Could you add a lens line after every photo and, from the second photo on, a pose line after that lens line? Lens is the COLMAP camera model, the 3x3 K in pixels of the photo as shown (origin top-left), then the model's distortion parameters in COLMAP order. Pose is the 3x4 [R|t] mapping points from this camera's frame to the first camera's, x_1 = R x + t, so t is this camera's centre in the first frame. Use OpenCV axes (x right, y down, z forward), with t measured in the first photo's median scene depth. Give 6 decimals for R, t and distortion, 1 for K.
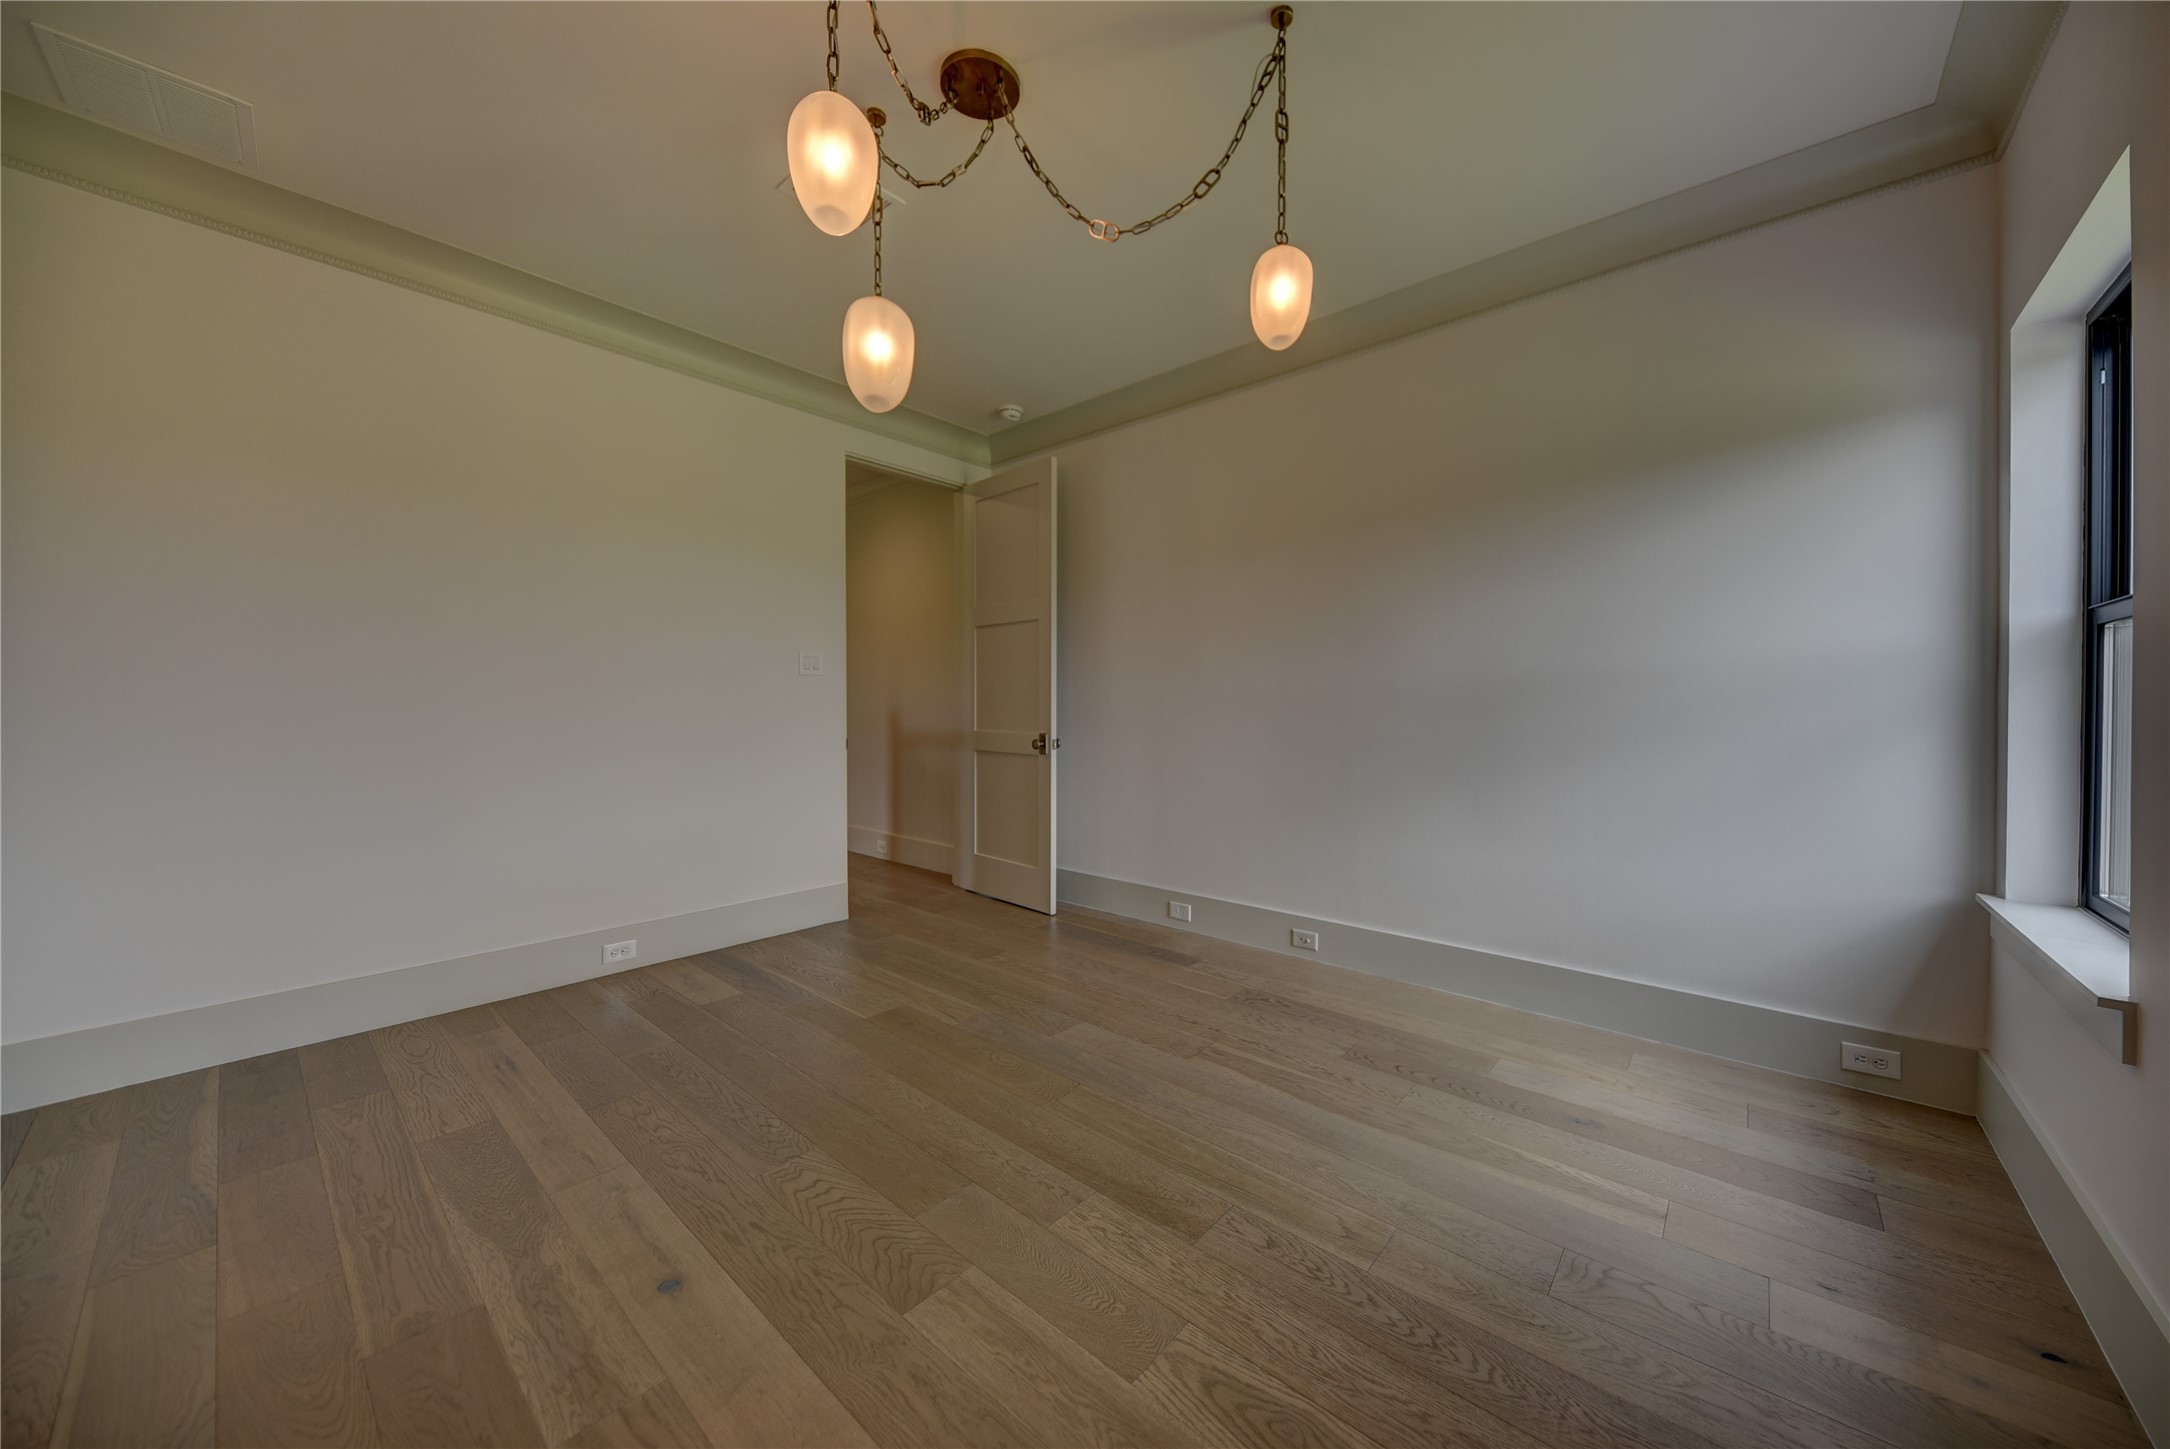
lens RADIAL K [[773.1, 0, 1075.6], [0, 773.1, 707.6], [0, 0, 1]] dist [0.000119, 0.000073]
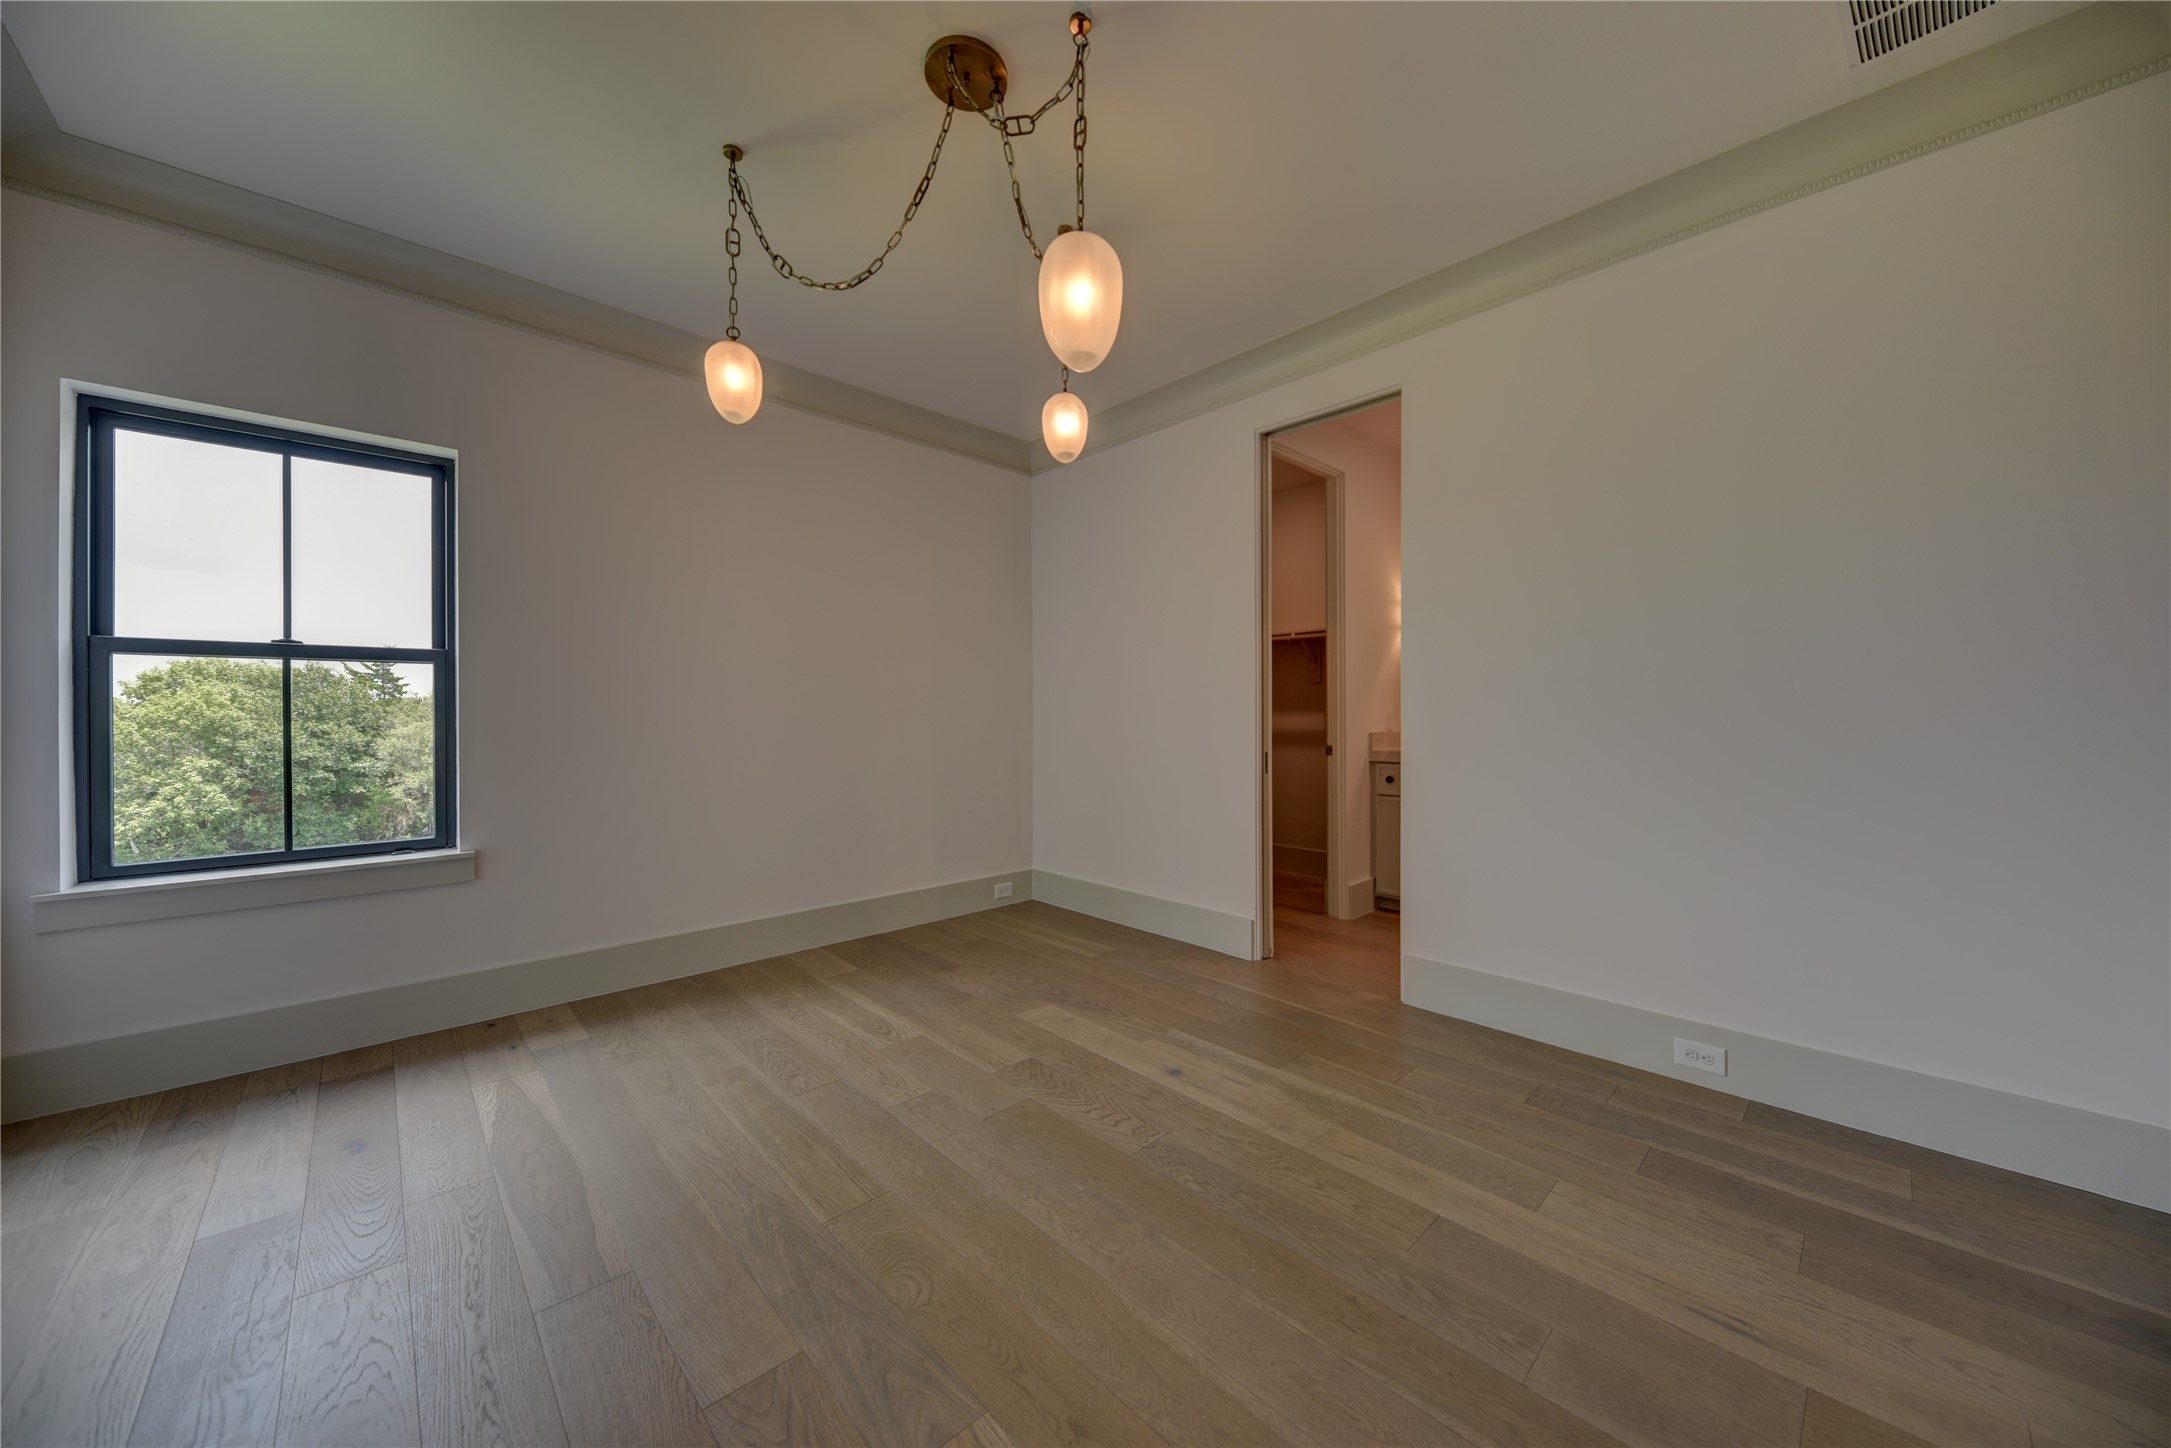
lens RADIAL K [[773.5, 0, 1070.5], [0, 773.5, 717.9], [0, 0, 1]] dist [0.000119, 0.000073]
pose [[-0.995277, 0.001323, 0.097064, -0.424742], [0.002227, 0.999955, 0.009206, -0.012976], [-0.097048, 0.009379, -0.995236, 2.407139]]
